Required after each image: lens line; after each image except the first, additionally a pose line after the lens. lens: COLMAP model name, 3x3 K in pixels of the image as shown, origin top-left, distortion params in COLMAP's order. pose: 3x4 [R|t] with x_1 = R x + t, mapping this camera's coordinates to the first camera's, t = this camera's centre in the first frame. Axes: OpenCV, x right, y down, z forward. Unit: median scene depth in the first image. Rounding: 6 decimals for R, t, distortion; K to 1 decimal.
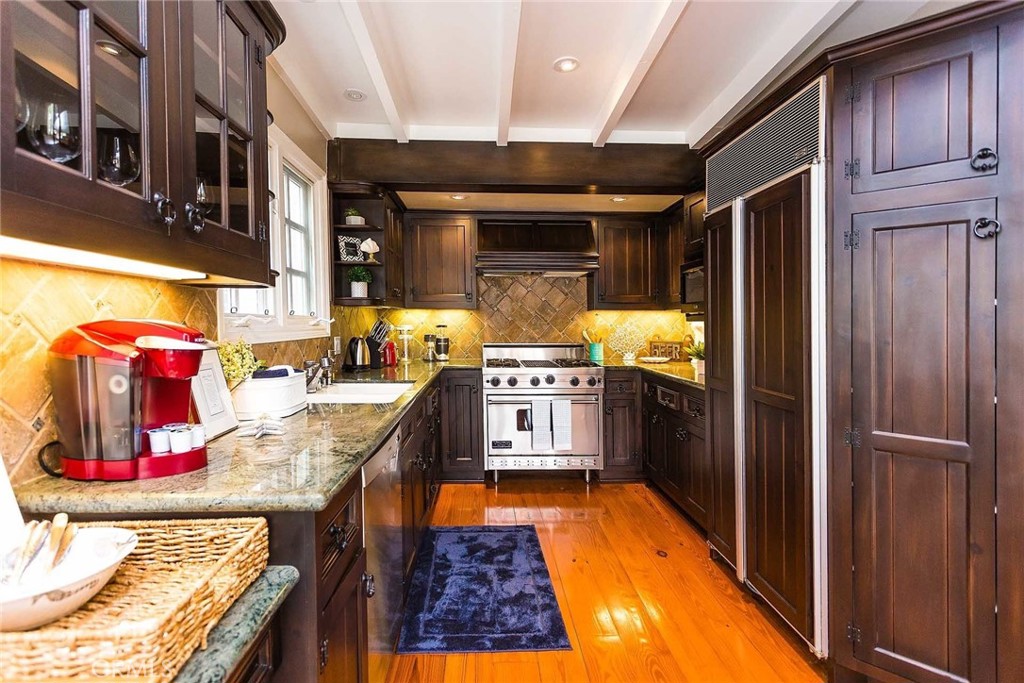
lens RADIAL K [[486.0, 0, 512.0], [0, 486.0, 341.5], [0, 0, 1]] dist [0.000275, -0.000328]
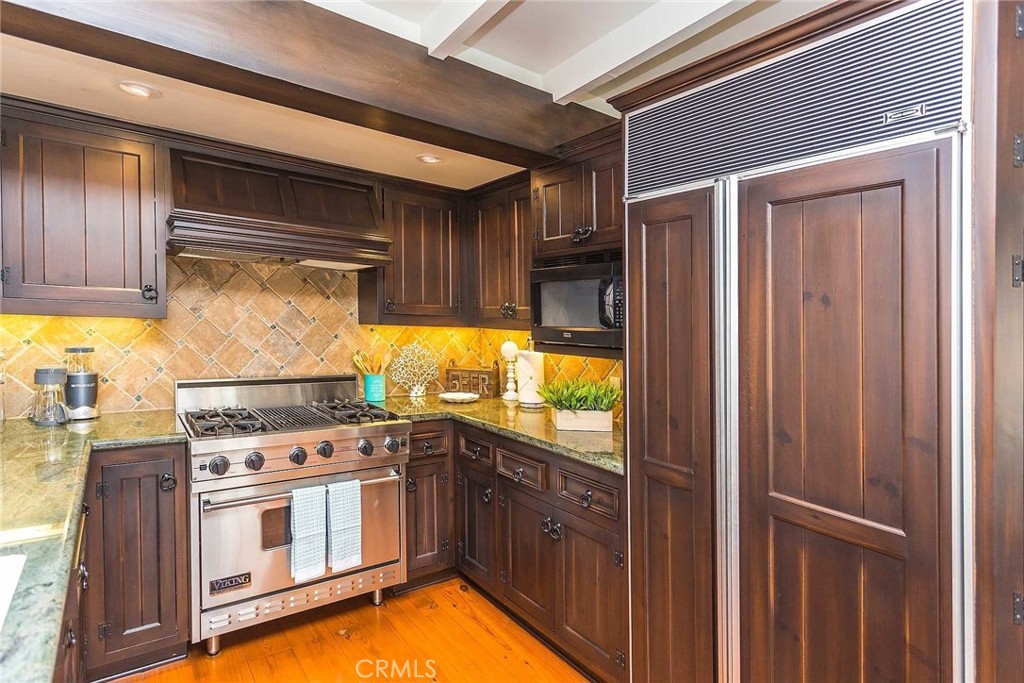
lens RADIAL K [[537.9, 0, 507.4], [0, 537.9, 345.6], [0, 0, 1]] dist [0.000460, 0.000410]
pose [[0.843296, 0.010740, 0.537343, -0.081976], [-0.015982, 0.999859, 0.005098, -0.050712], [-0.537212, -0.012886, 0.843349, 0.349246]]
